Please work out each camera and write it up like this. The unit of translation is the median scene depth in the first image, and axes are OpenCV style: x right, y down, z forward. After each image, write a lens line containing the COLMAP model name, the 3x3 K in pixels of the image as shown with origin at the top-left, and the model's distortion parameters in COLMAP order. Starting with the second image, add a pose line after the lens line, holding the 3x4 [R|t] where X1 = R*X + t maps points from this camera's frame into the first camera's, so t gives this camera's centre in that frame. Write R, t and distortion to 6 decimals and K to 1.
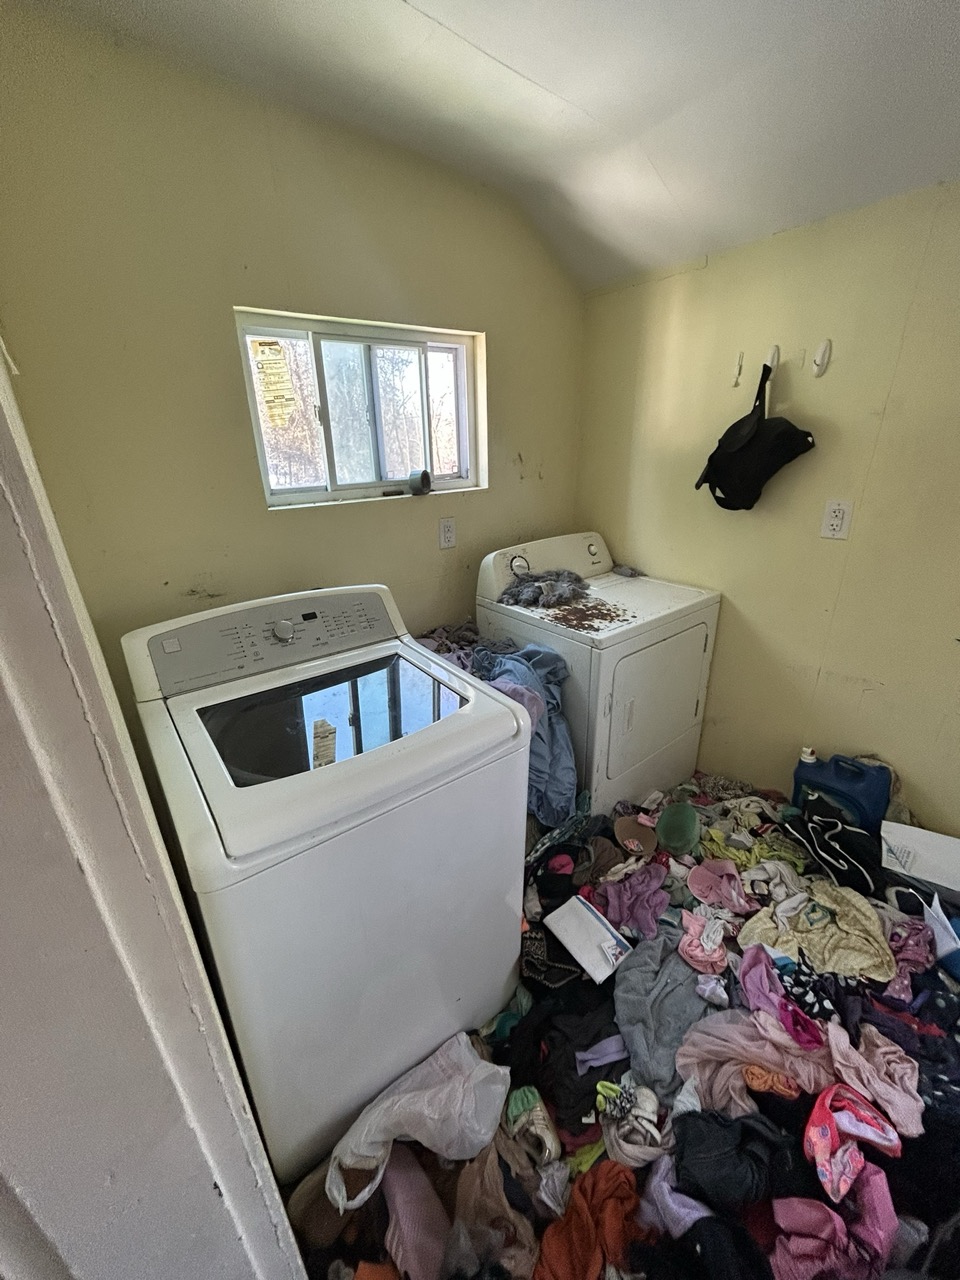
lens RADIAL K [[520.7, 0, 481.2], [0, 520.7, 638.8], [0, 0, 1]] dist [-0.001030, 0.000282]
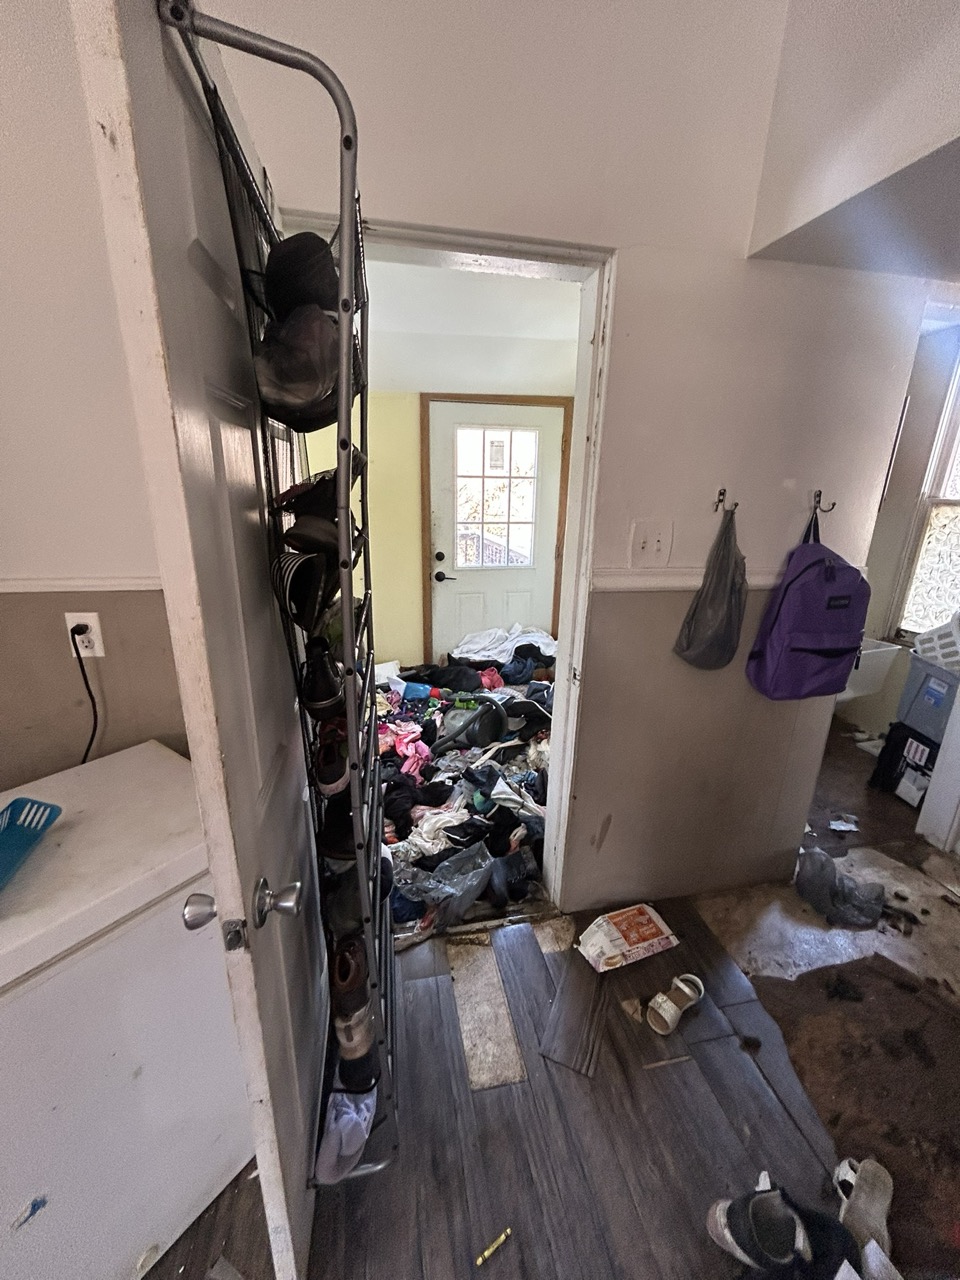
lens RADIAL K [[520.7, 0, 479.5], [0, 520.7, 637.0], [0, 0, 1]] dist [-0.001030, 0.000282]
pose [[0.443072, -0.226929, 0.867289, -1.286556], [0.307844, 0.947118, 0.090548, 0.273215], [-0.841973, 0.226871, 0.489500, -0.735643]]
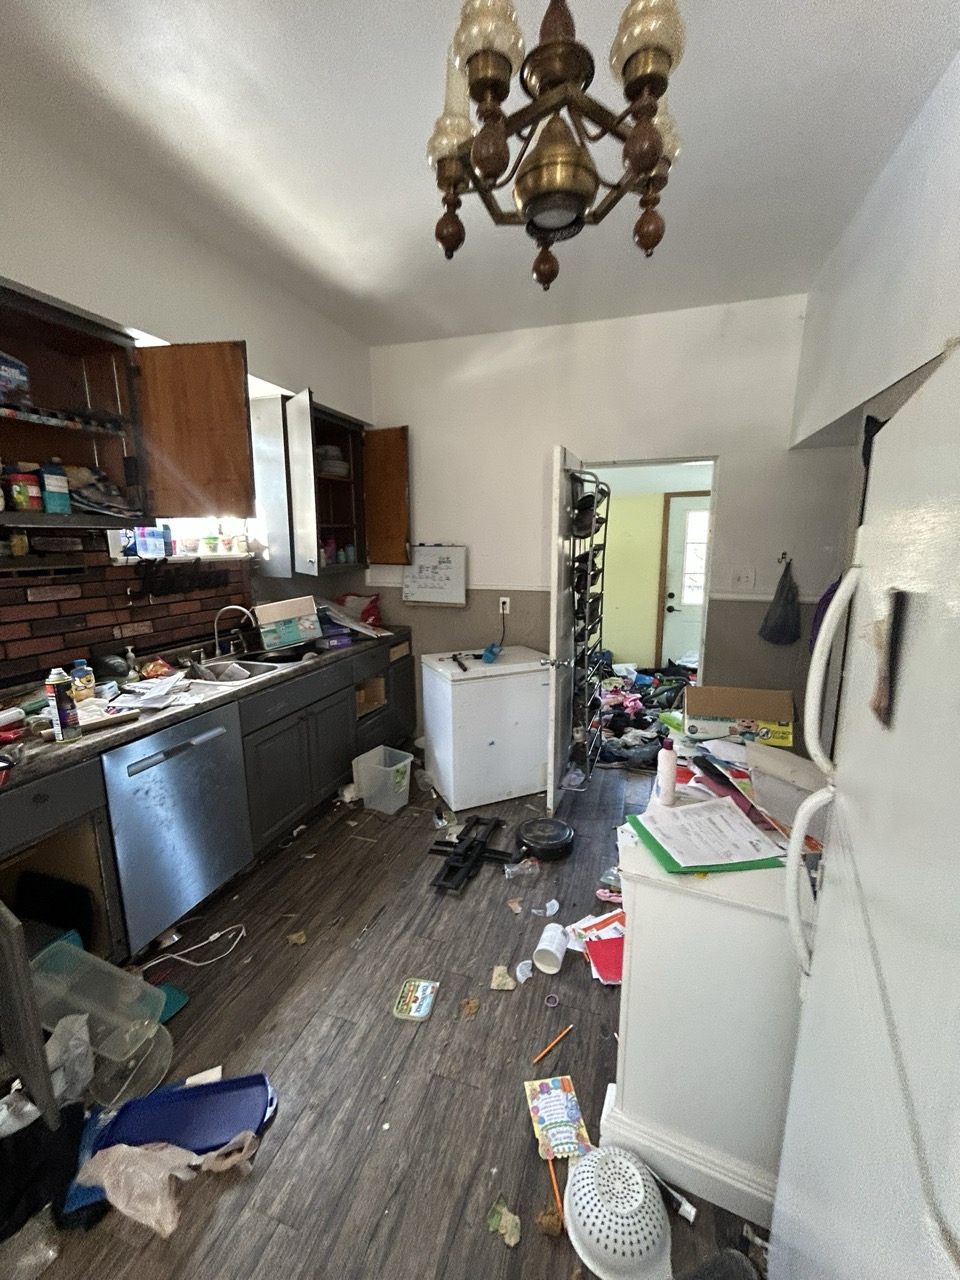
lens RADIAL K [[520.7, 0, 480.8], [0, 520.7, 643.5], [0, 0, 1]] dist [-0.001030, 0.000282]
pose [[0.832481, -0.090781, 0.546566, -2.660975], [0.195039, 0.971359, -0.135729, 0.770878], [-0.518590, 0.219594, 0.826343, -2.068199]]
